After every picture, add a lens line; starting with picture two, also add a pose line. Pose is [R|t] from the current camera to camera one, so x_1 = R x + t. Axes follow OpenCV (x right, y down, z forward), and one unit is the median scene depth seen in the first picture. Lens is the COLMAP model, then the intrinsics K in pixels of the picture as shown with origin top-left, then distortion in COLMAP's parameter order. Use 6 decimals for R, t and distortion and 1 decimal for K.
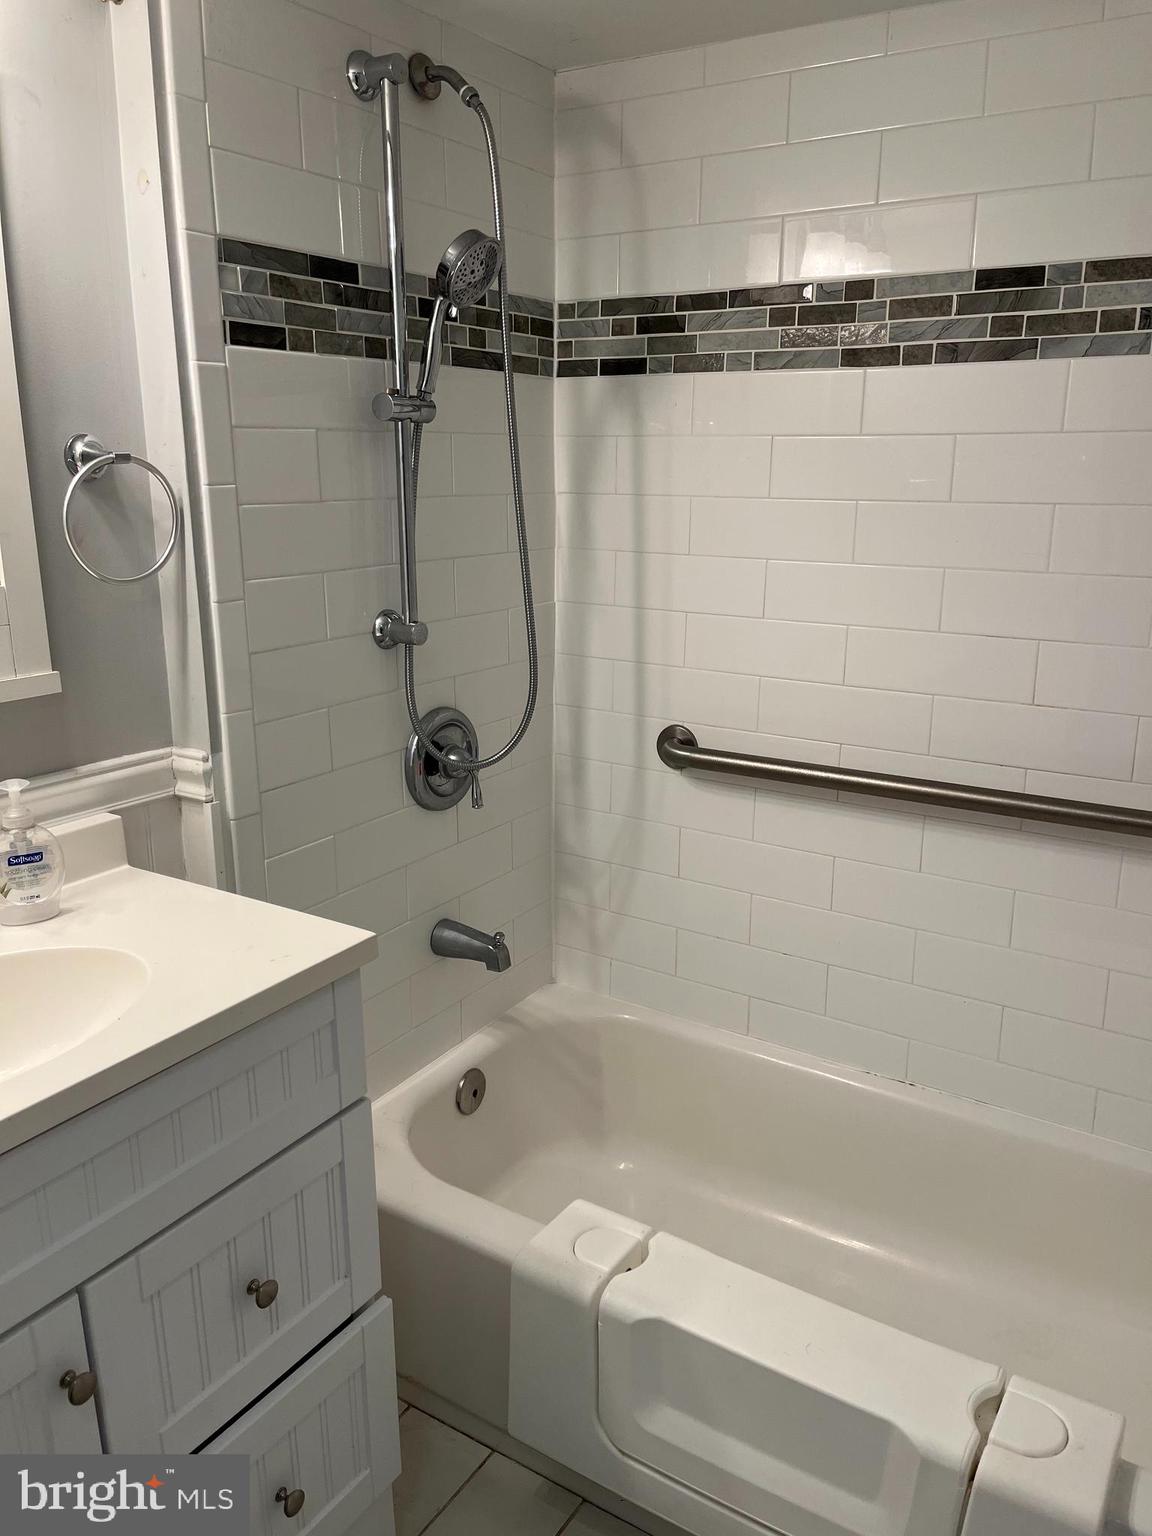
lens RADIAL K [[1172.1, 0, 580.5], [0, 1172.1, 758.3], [0, 0, 1]] dist [0.066777, -0.075111]
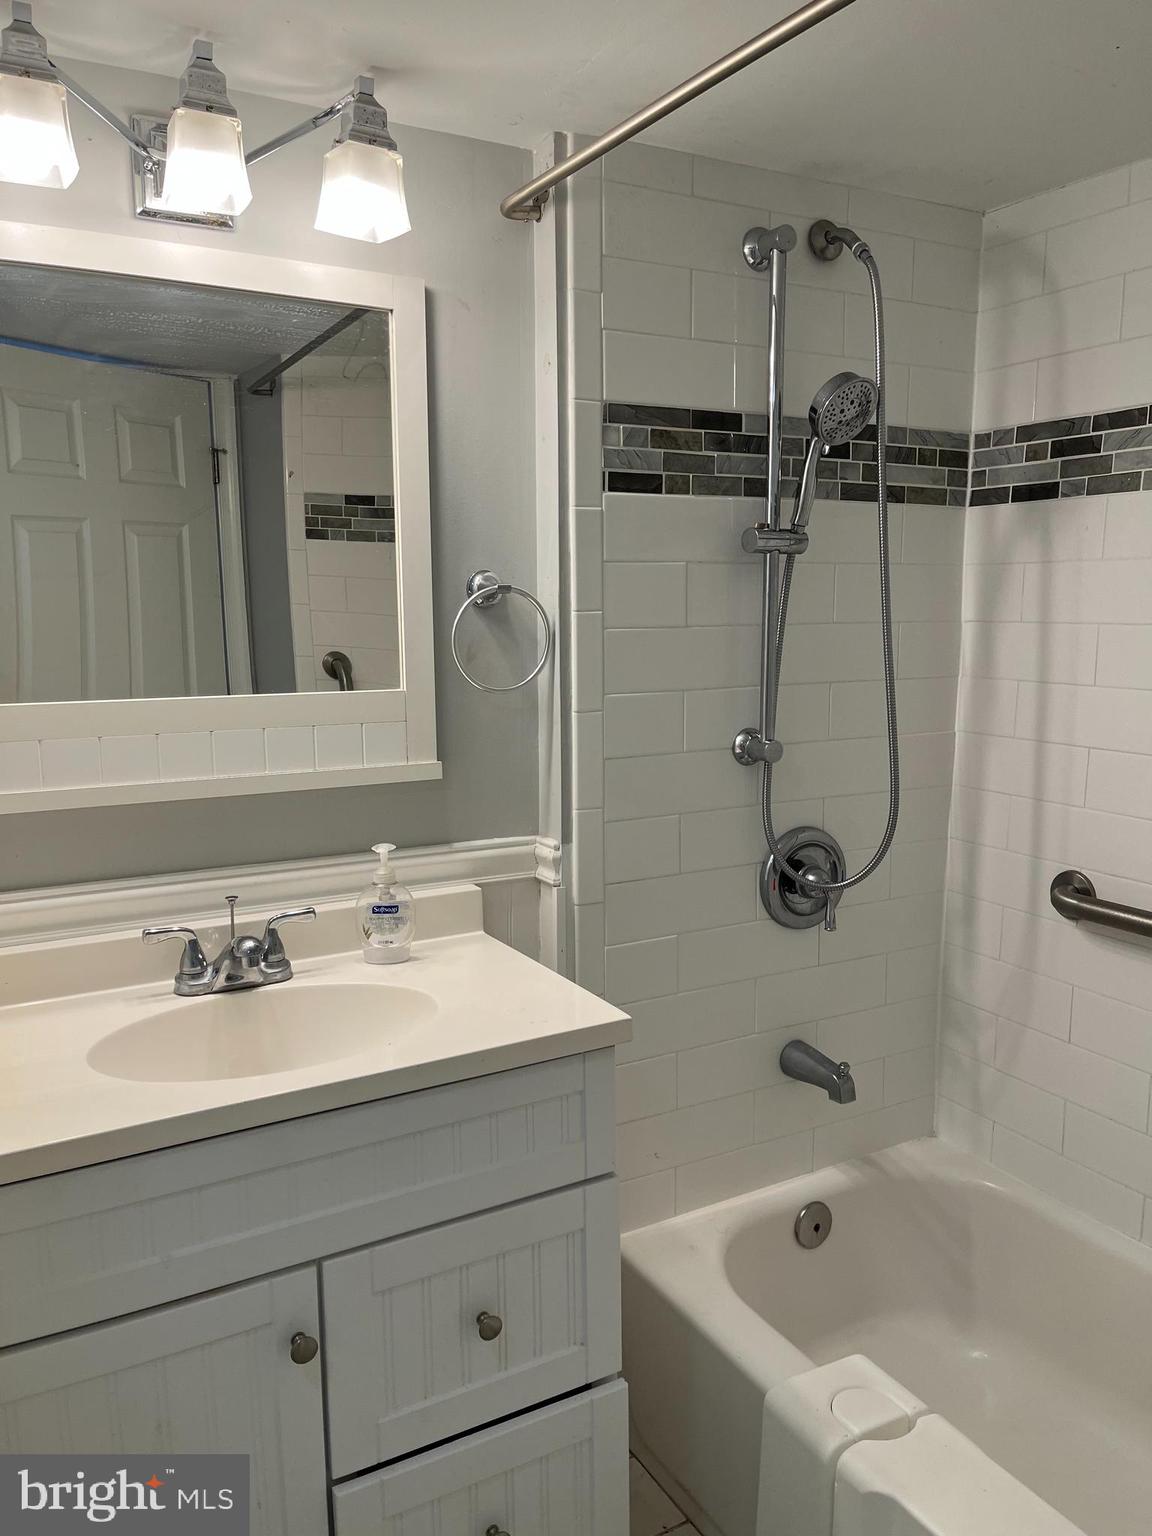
lens RADIAL K [[1172.1, 0, 576.6], [0, 1172.1, 776.8], [0, 0, 1]] dist [0.066777, -0.075111]
pose [[0.877248, 0.064401, -0.475699, 0.211792], [-0.113359, 0.990725, -0.074922, 0.013898], [0.466461, 0.119650, 0.876412, 0.011571]]
